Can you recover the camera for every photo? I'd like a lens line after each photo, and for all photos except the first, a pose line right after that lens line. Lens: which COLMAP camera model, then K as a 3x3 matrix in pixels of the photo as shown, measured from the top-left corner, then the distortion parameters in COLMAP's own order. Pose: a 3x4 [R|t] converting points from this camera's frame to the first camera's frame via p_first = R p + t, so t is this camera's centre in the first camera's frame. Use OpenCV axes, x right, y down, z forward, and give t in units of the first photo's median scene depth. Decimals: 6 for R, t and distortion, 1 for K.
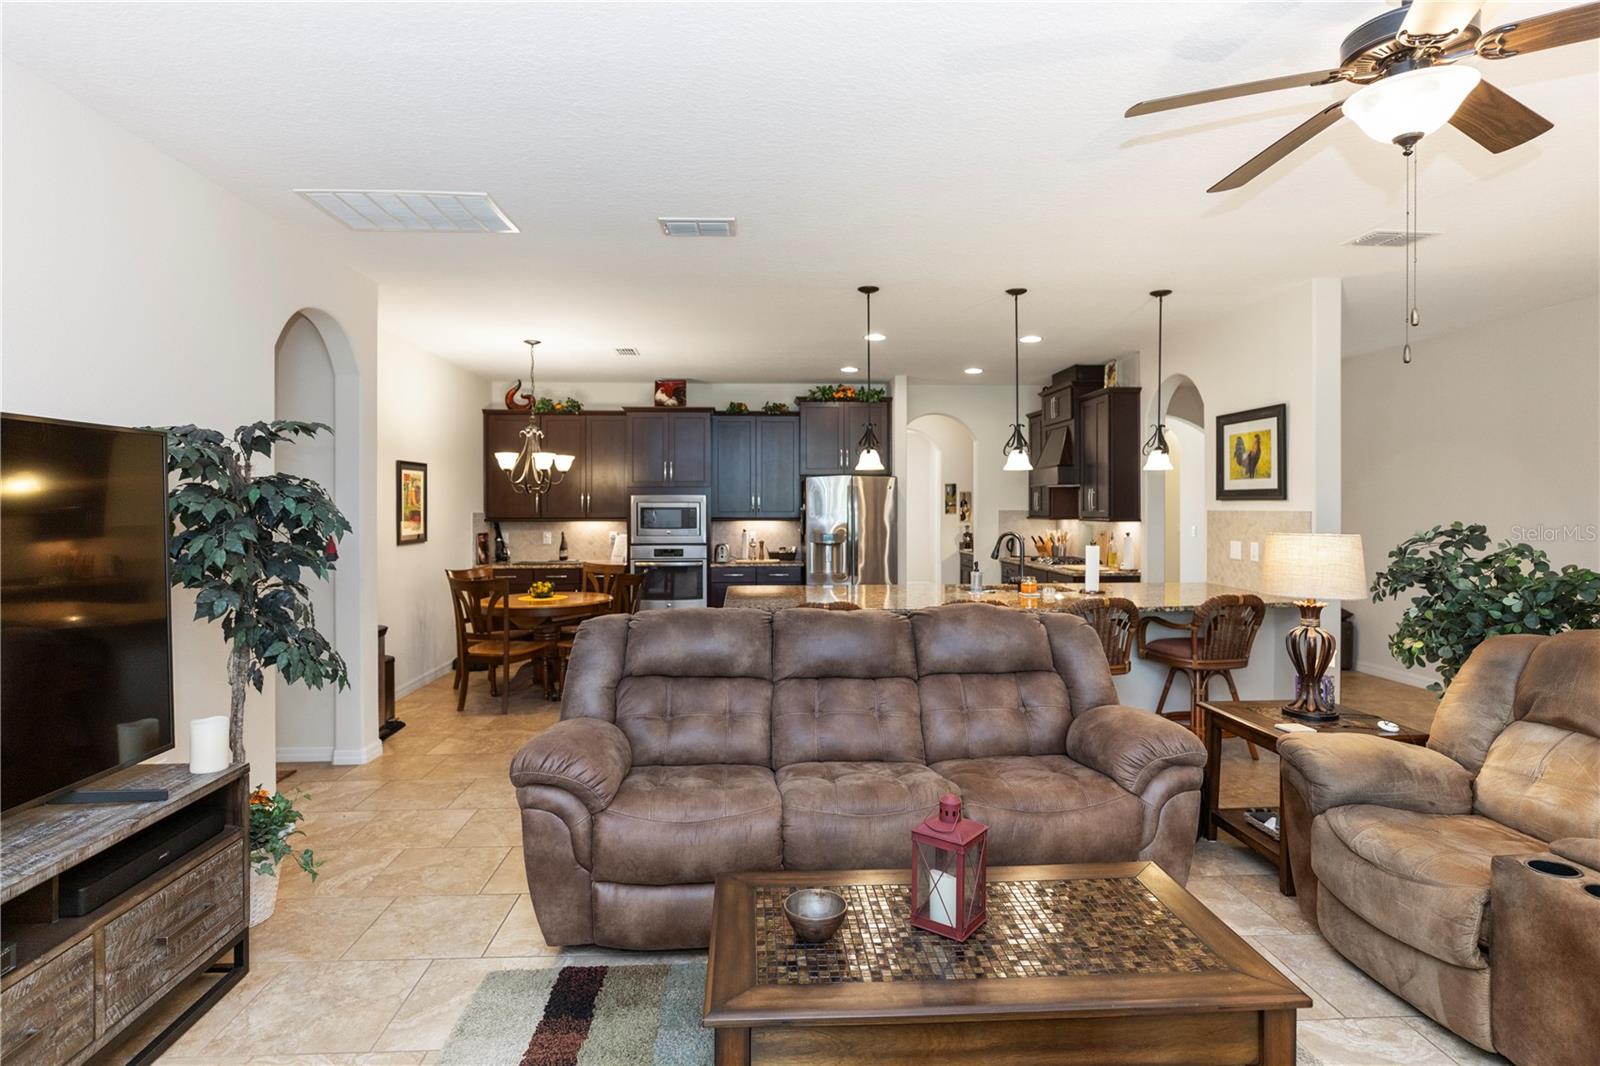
lens RADIAL K [[840.5, 0, 785.6], [0, 840.5, 503.8], [0, 0, 1]] dist [0.001622, 0.000434]
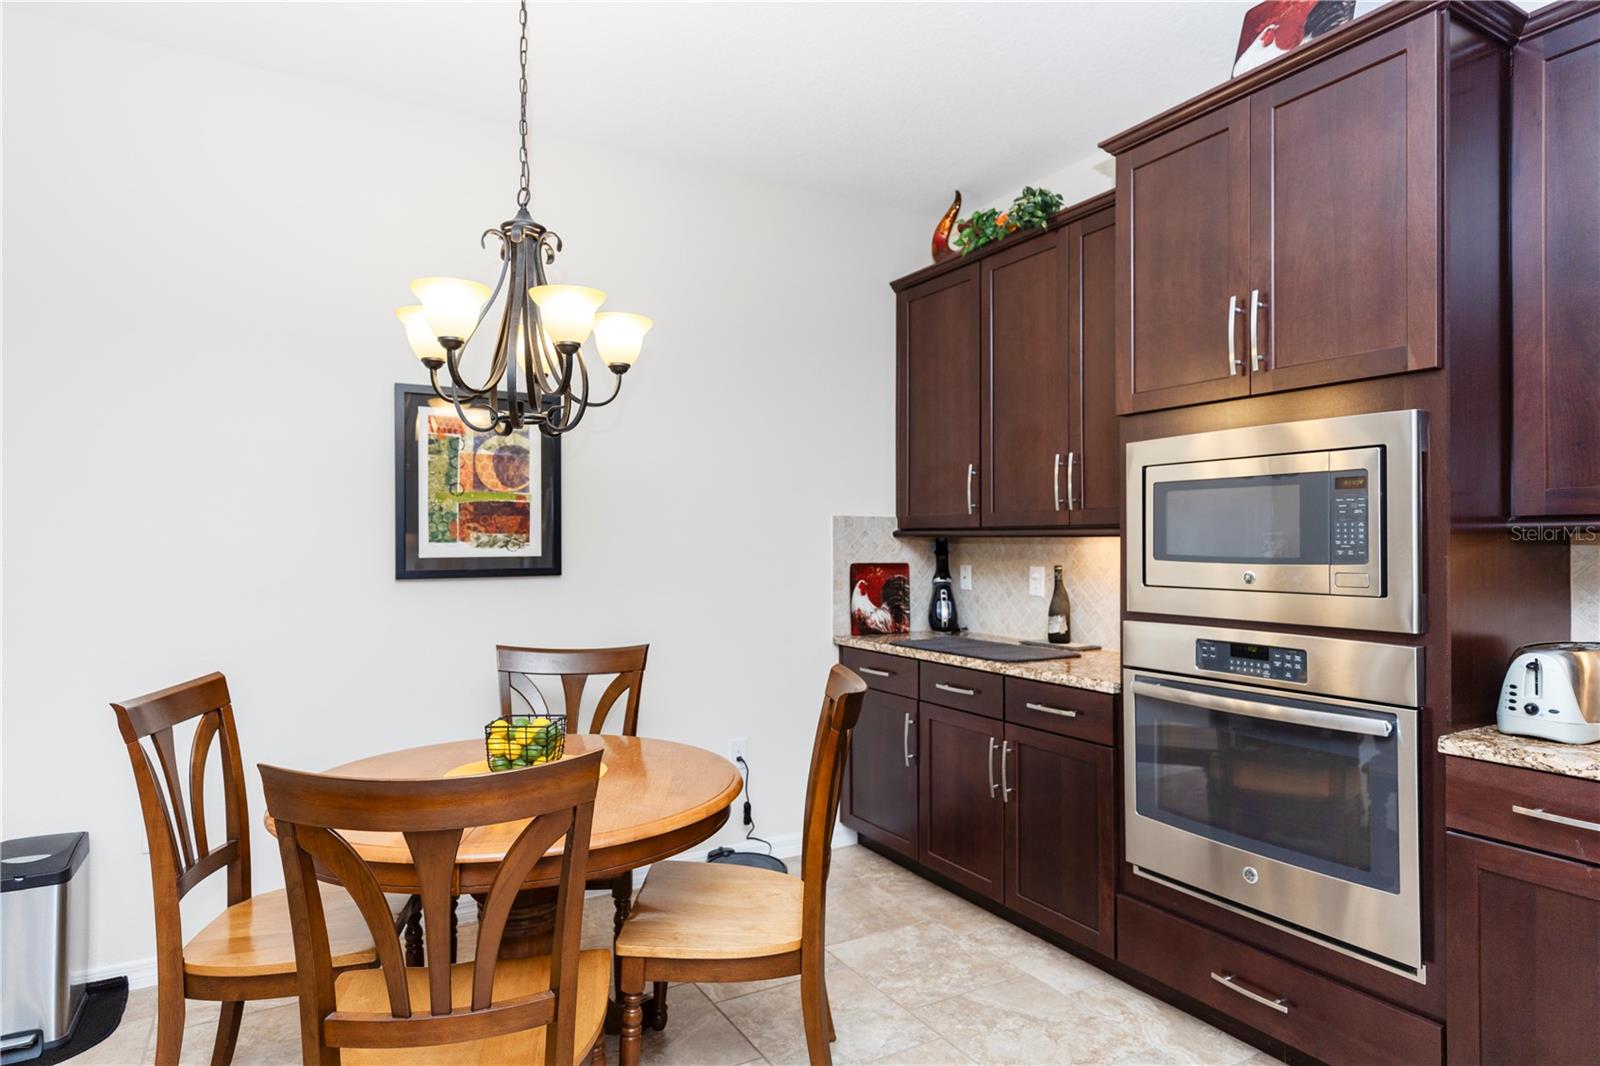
lens RADIAL K [[906.0, 0, 793.1], [0, 906.0, 531.9], [0, 0, 1]] dist [0.003359, 0.000010]
pose [[0.455499, -0.008902, -0.890192, 0.038505], [0.002237, 0.999958, -0.008855, 0.022586], [0.890234, 0.002042, 0.455499, 0.752017]]
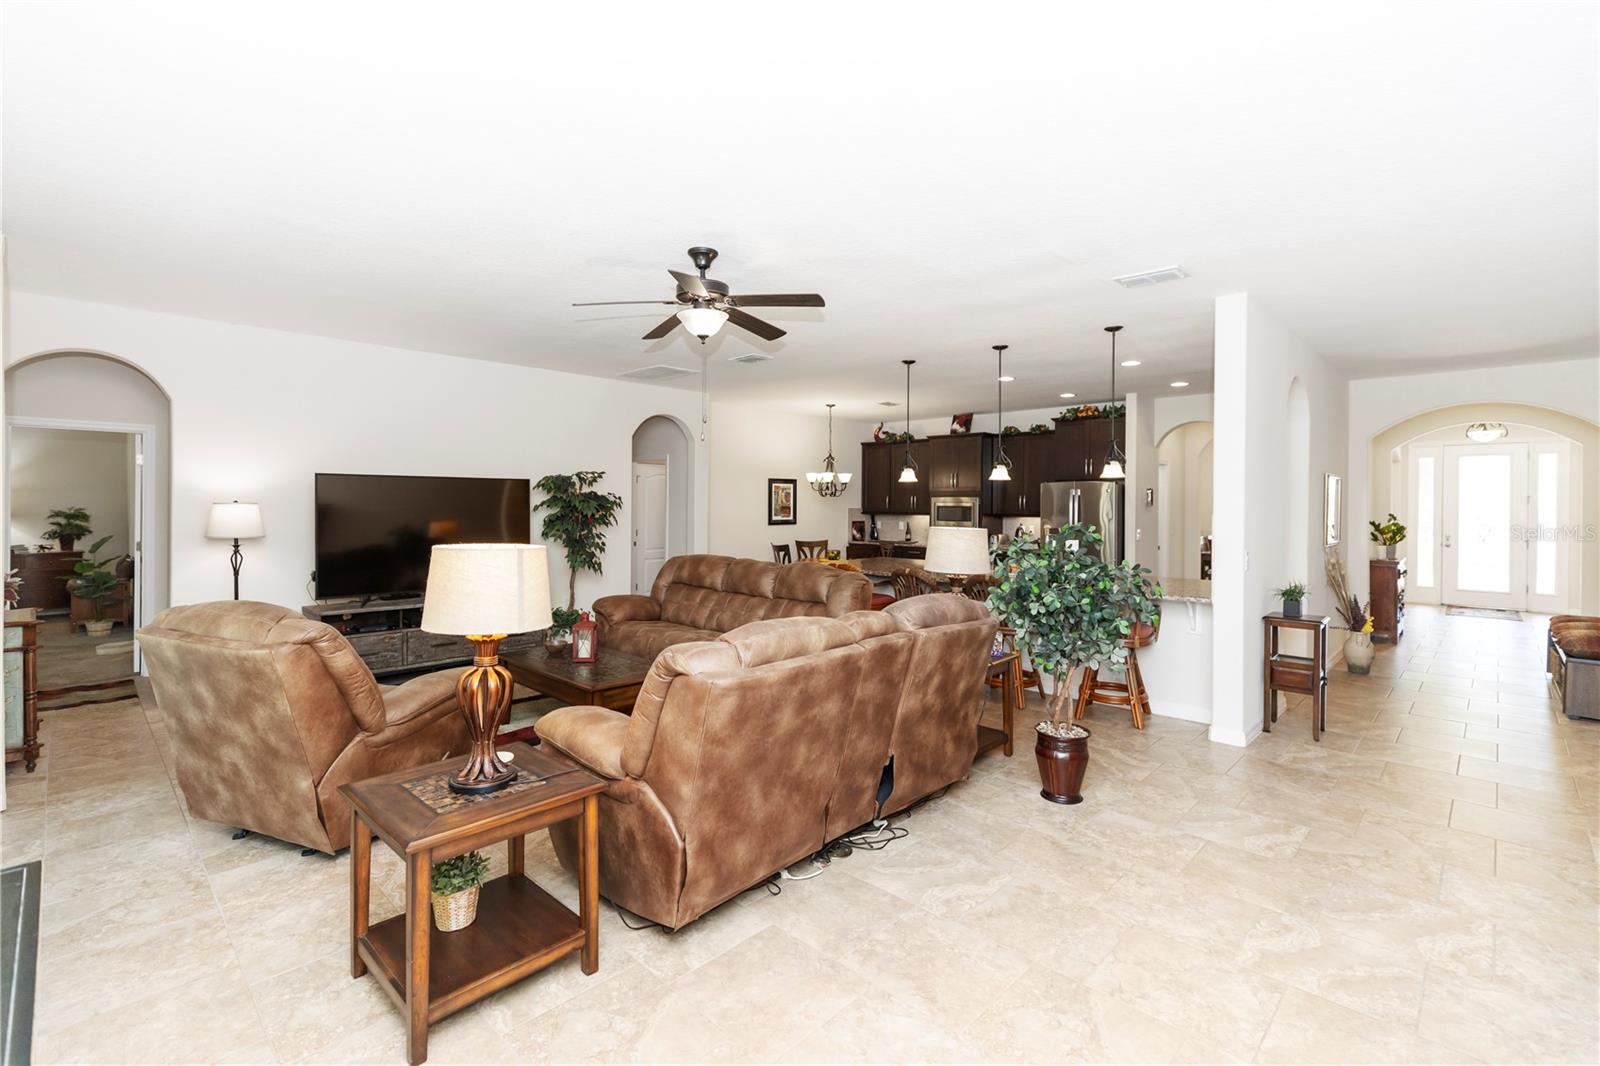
lens RADIAL K [[720.5, 0, 787.8], [0, 720.5, 508.1], [0, 0, 1]] dist [0.002647, -0.000210]
pose [[0.682707, 0.009226, -0.730634, 0.547424], [-0.002608, 0.999945, 0.010189, -0.003139], [0.730688, -0.005051, 0.682693, -0.026773]]
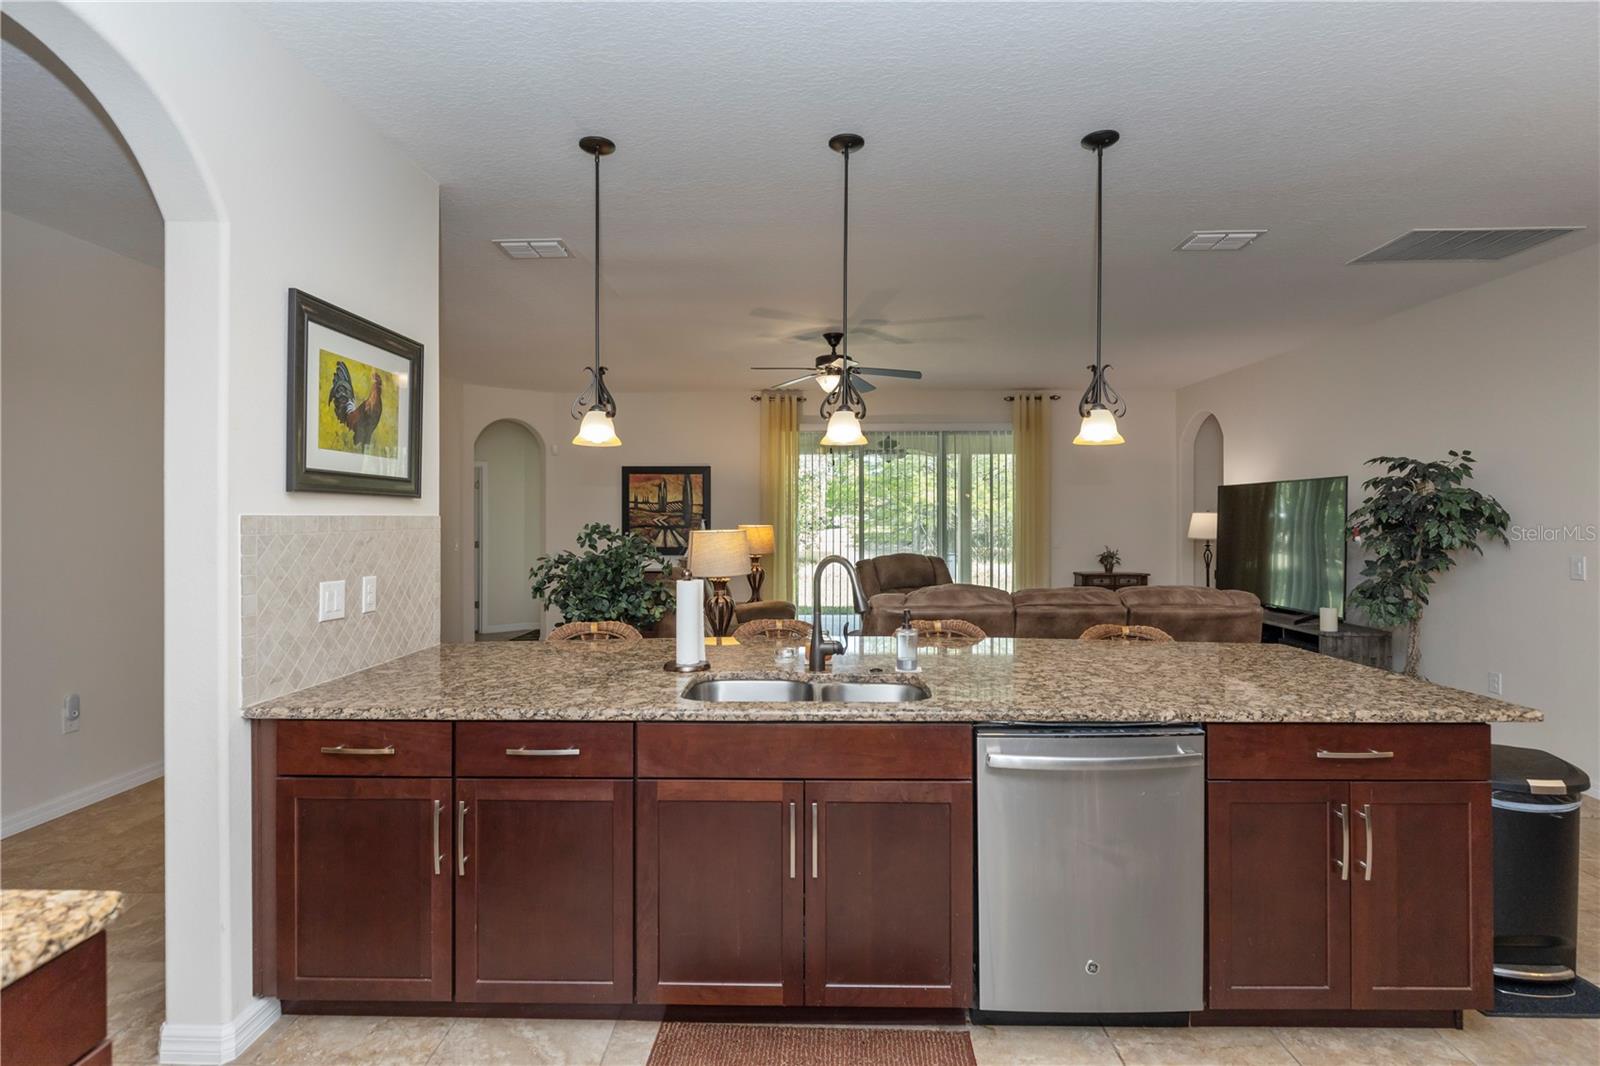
lens RADIAL K [[830.9, 0, 804.2], [0, 830.9, 519.7], [0, 0, 1]] dist [0.000027, 0.000241]
pose [[-0.998195, 0.001561, 0.060037, 0.165239], [0.001932, 0.999979, 0.006116, 0.005322], [-0.060026, 0.006221, -0.998177, 0.977937]]
